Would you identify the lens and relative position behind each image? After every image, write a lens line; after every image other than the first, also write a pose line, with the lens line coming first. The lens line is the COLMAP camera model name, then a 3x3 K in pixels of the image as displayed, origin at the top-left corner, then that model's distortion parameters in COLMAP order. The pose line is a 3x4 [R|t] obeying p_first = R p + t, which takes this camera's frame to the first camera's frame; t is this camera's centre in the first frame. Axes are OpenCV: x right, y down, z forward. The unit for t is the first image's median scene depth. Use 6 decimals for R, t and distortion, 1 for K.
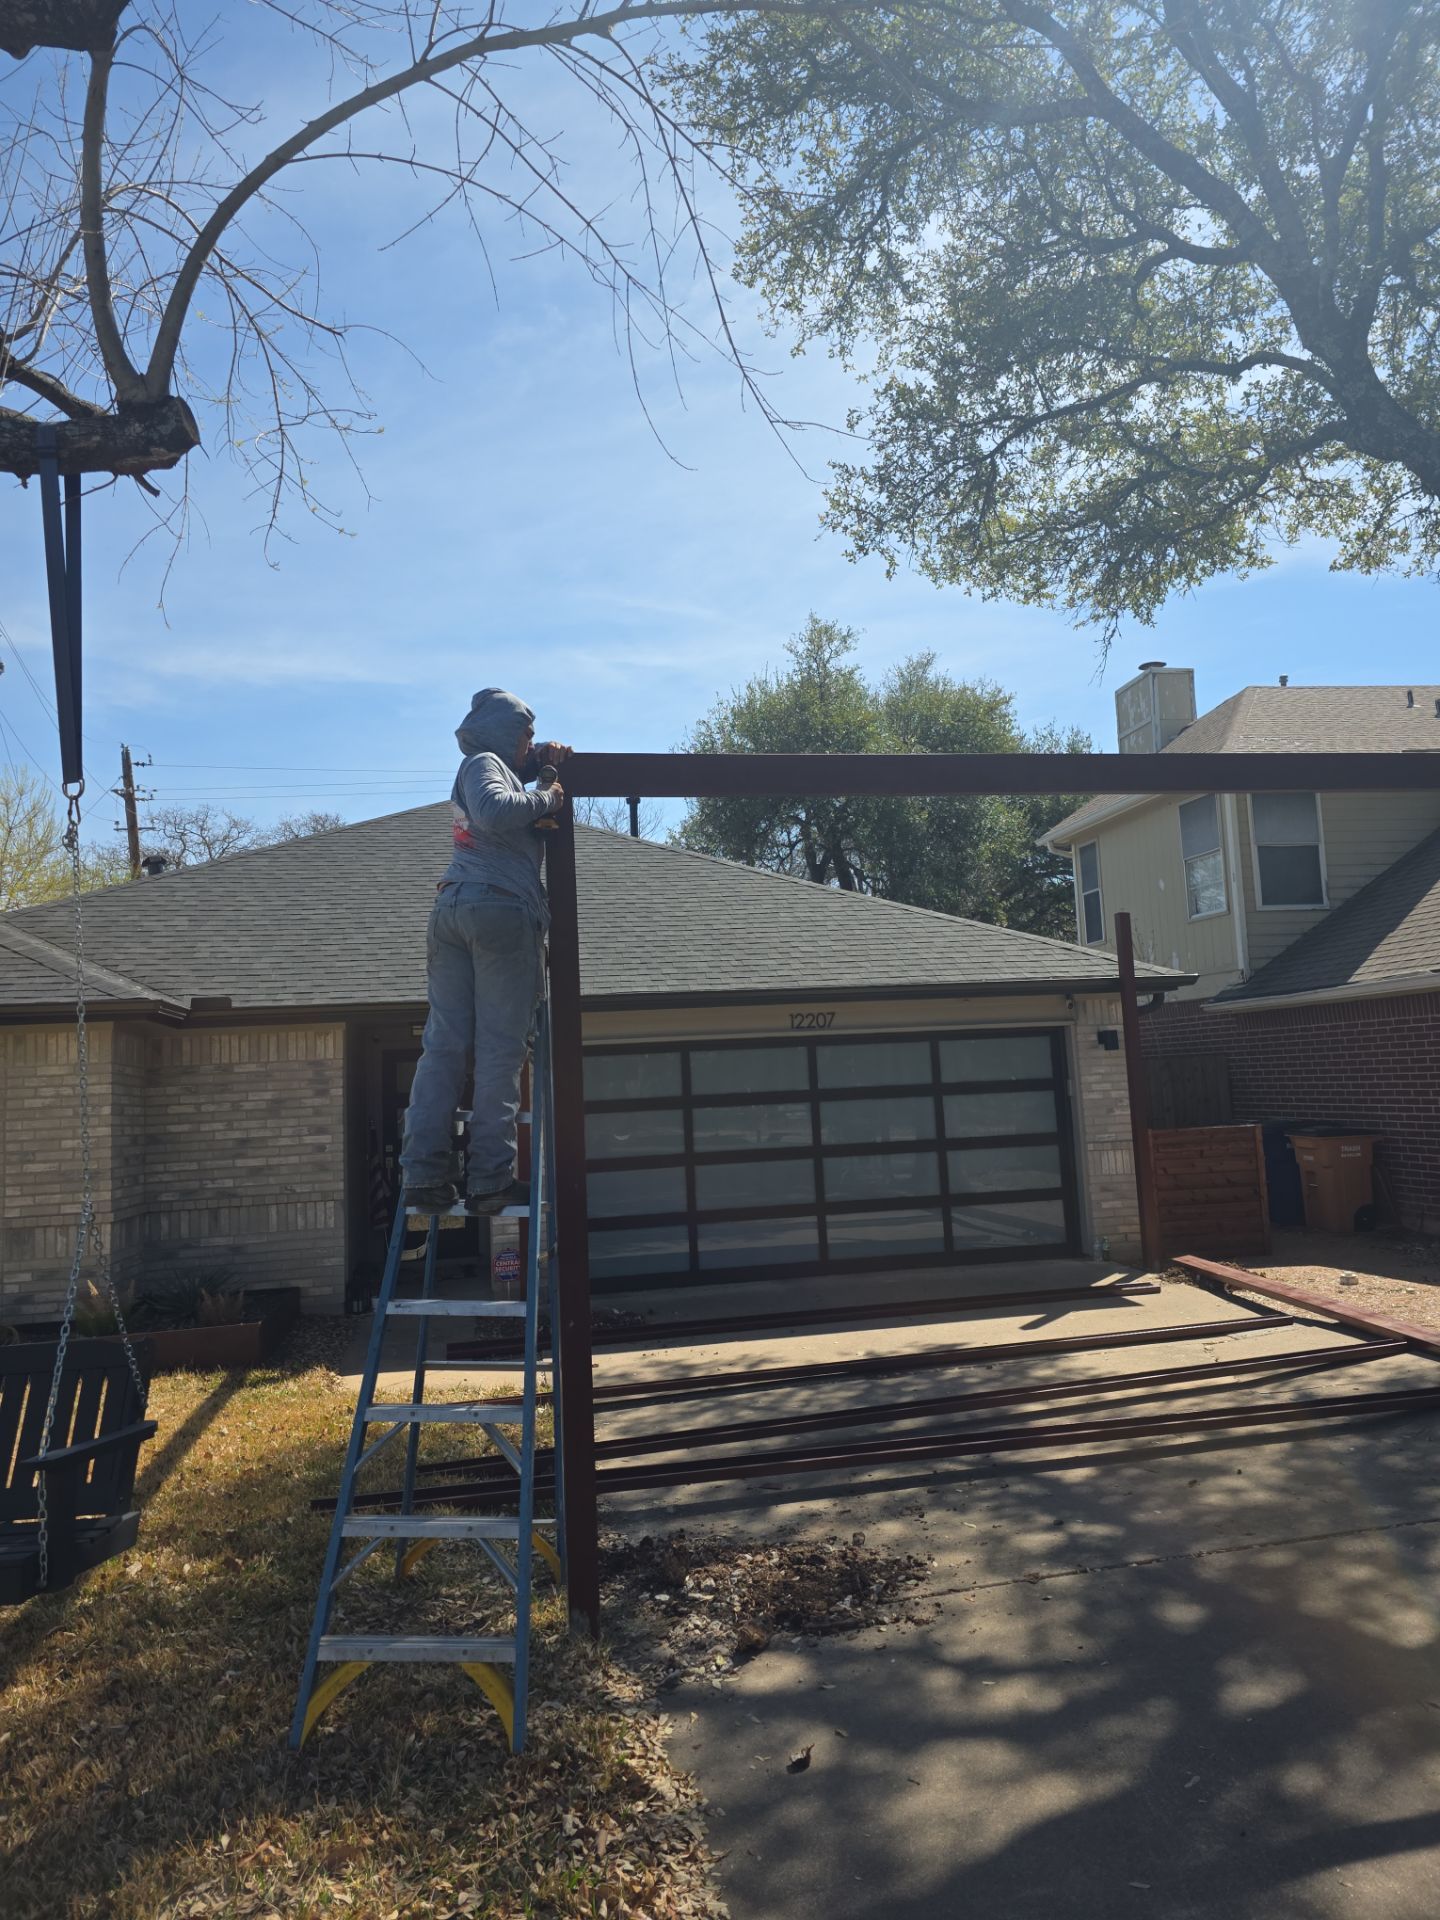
lens RADIAL K [[1311.4, 0, 712.4], [0, 1311.4, 952.4], [0, 0, 1]] dist [0.106033, -0.097332]
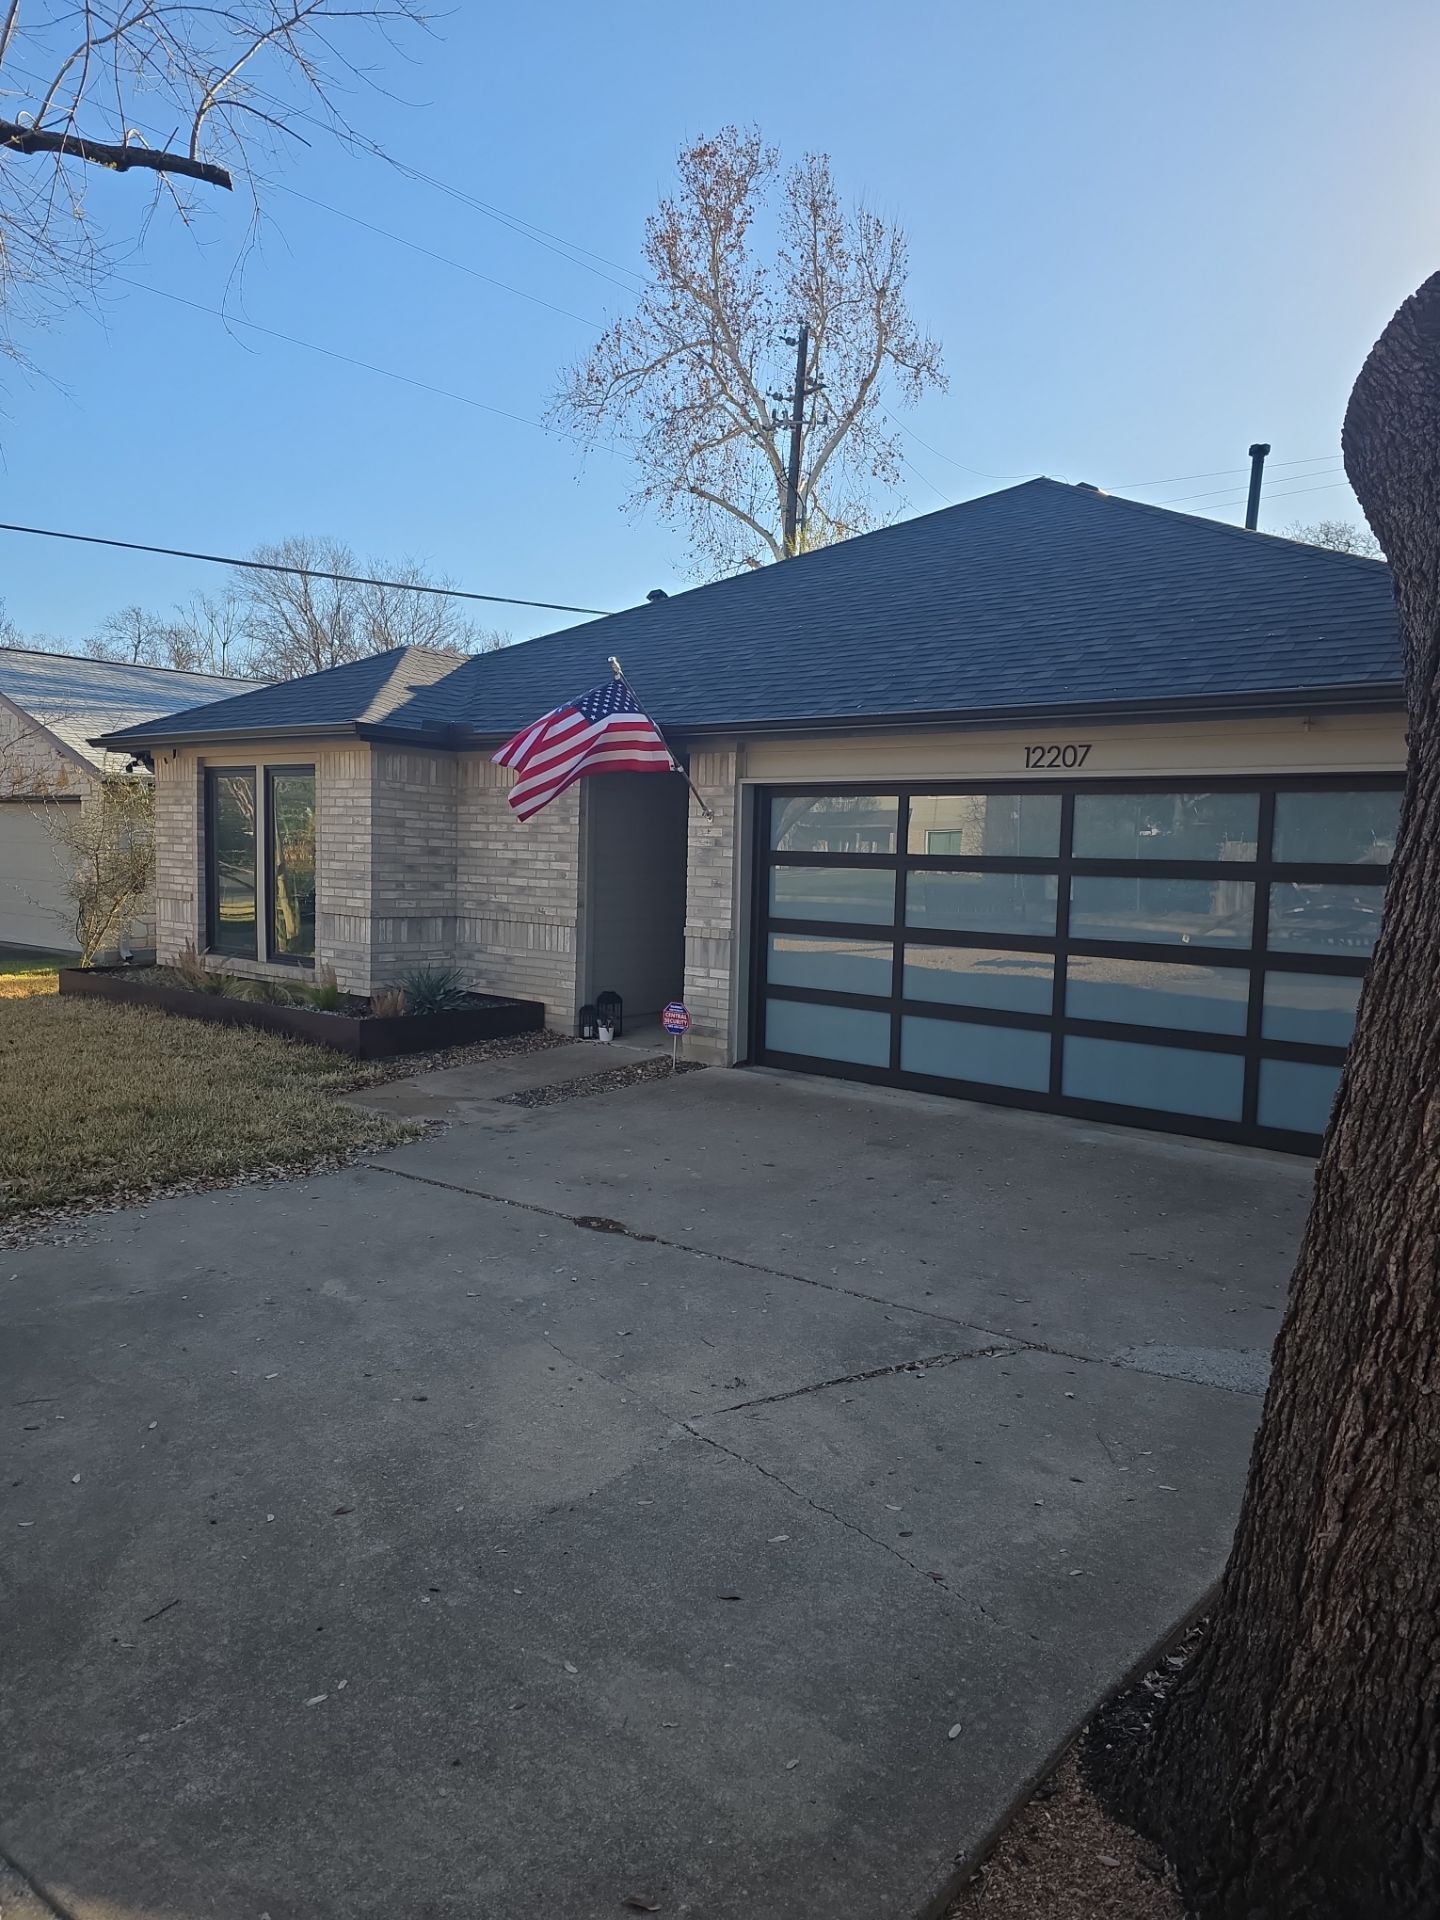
lens RADIAL K [[1311.4, 0, 712.4], [0, 1311.4, 952.4], [0, 0, 1]] dist [0.106033, -0.097332]
pose [[0.643067, 0.126760, -0.755246, 0.542674], [0.018329, 0.983375, 0.180656, 0.026478], [0.765590, -0.130017, 0.630053, 0.444259]]
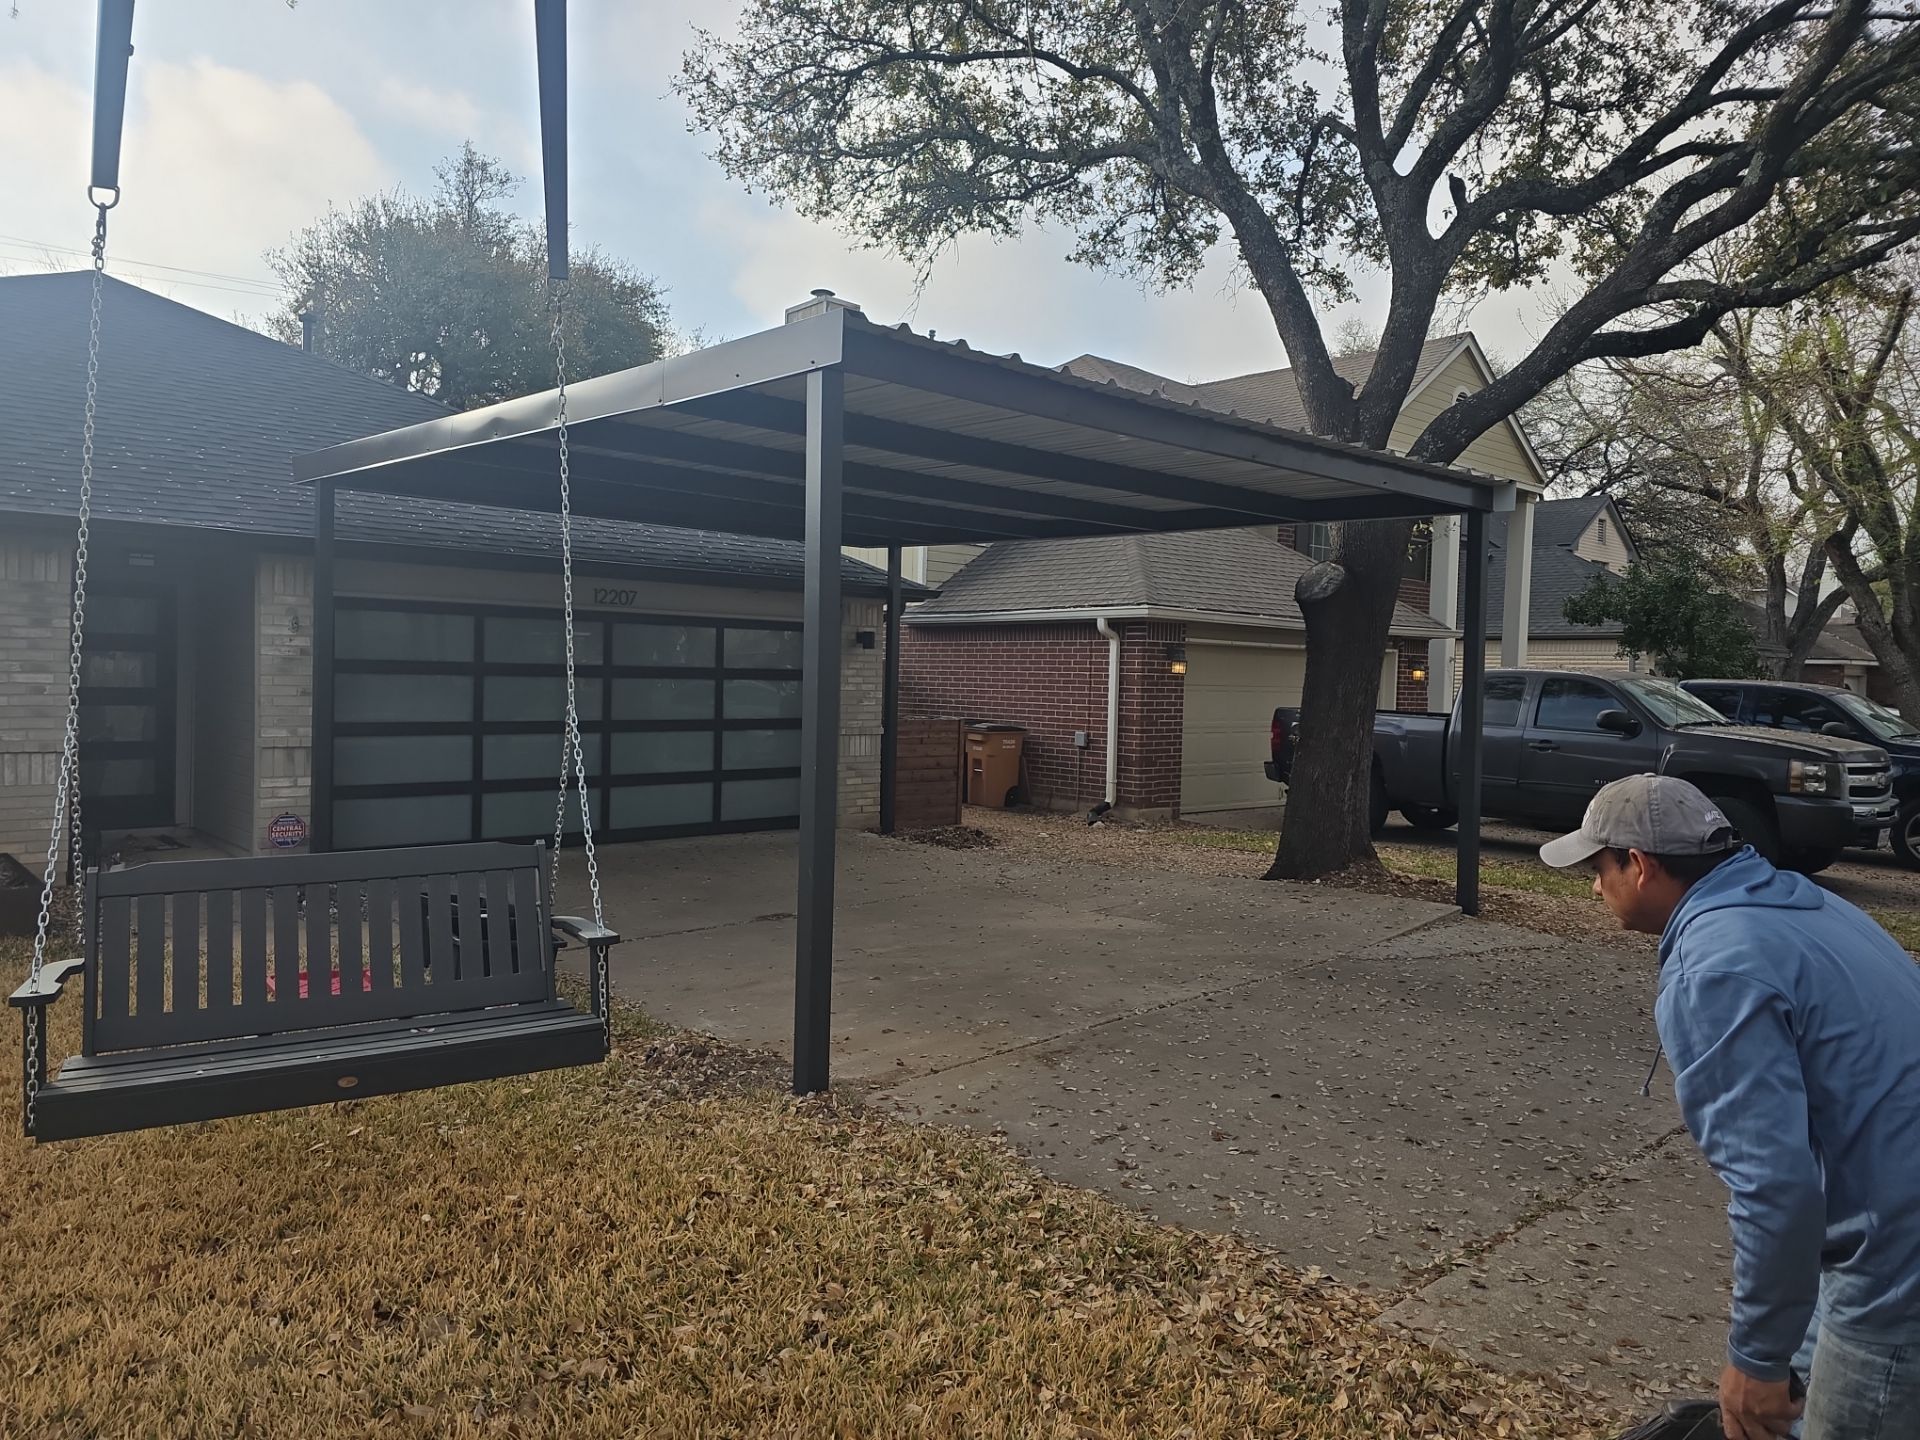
lens RADIAL K [[1311.4, 0, 946.8], [0, 1311.4, 718.6], [0, 0, 1]] dist [0.106033, -0.097332]
pose [[0.852615, 0.051018, 0.520043, -0.247799], [-0.116482, 0.988737, 0.093975, 0.021368], [-0.509392, -0.140700, 0.848955, 0.000224]]
